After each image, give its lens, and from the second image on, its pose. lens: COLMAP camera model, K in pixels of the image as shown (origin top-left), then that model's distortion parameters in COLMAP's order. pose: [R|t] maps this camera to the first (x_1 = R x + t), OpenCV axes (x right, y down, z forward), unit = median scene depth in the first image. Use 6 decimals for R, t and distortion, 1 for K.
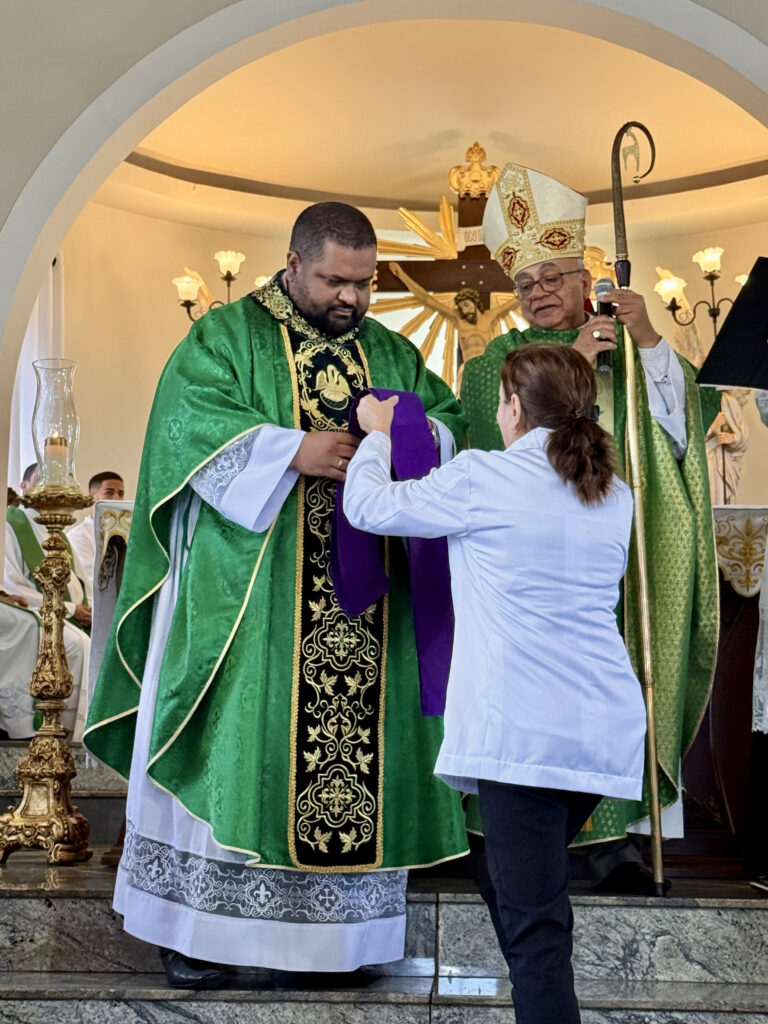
lens RADIAL K [[2100.5, 0, 383.6], [0, 2100.5, 511.2], [0, 0, 1]] dist [0.108845, 0.000000]
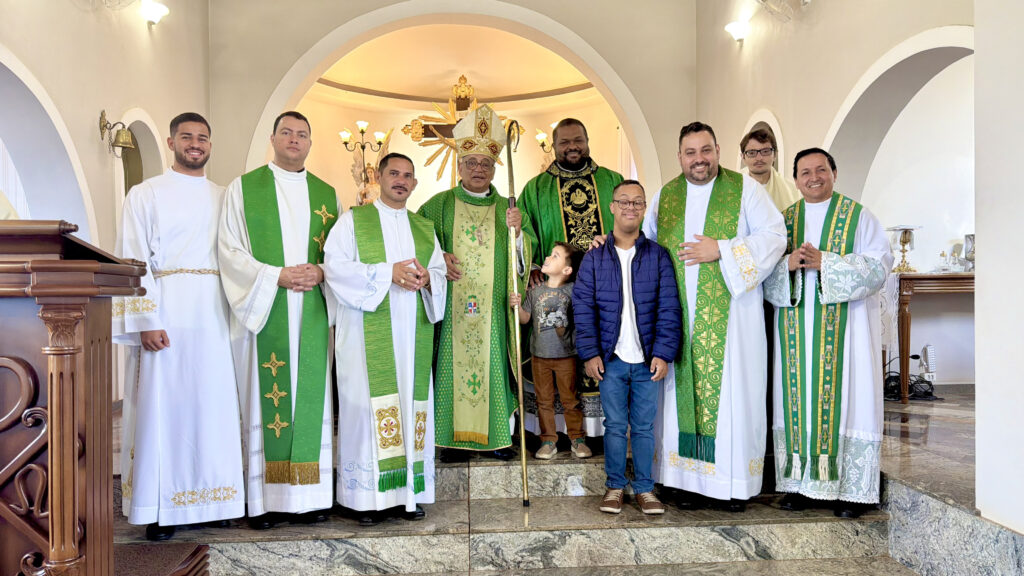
lens RADIAL K [[682.9, 0, 513.6], [0, 682.9, 288.0], [0, 0, 1]] dist [0.005330, 0.000468]
pose [[0.991210, -0.027816, 0.129344, -0.007565], [0.007206, 0.987547, 0.157156, -0.055949], [-0.132105, -0.154843, 0.979067, 0.177714]]
